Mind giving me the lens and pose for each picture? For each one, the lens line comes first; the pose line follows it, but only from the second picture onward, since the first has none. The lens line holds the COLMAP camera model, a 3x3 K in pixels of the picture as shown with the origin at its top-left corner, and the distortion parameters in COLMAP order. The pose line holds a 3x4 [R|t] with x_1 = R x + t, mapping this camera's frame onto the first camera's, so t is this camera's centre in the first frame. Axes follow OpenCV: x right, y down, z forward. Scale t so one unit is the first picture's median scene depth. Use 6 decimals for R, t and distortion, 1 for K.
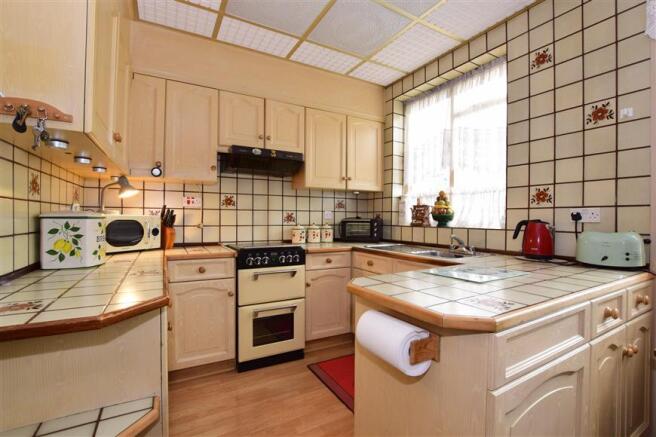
lens RADIAL K [[300.3, 0, 329.5], [0, 300.3, 214.5], [0, 0, 1]] dist [-0.010988, -0.000001]
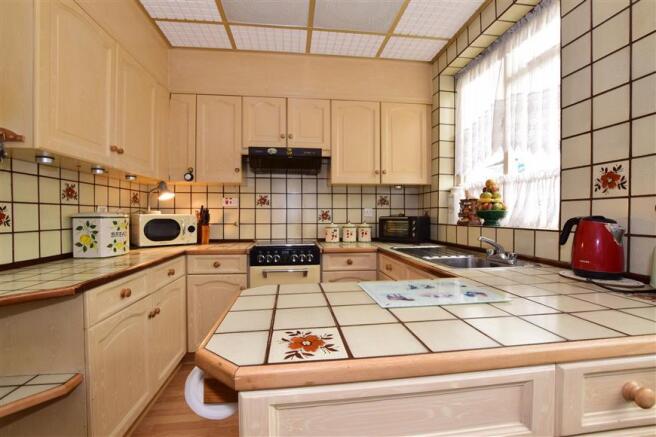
lens RADIAL K [[289.3, 0, 328.0], [0, 289.3, 218.5], [0, 0, 1]] dist [-0.038365, 0.007649]
pose [[0.923725, -0.004278, -0.383032, 0.286724], [0.012106, 0.999764, 0.018028, 0.003257], [0.382864, -0.021290, 0.923559, 0.158548]]
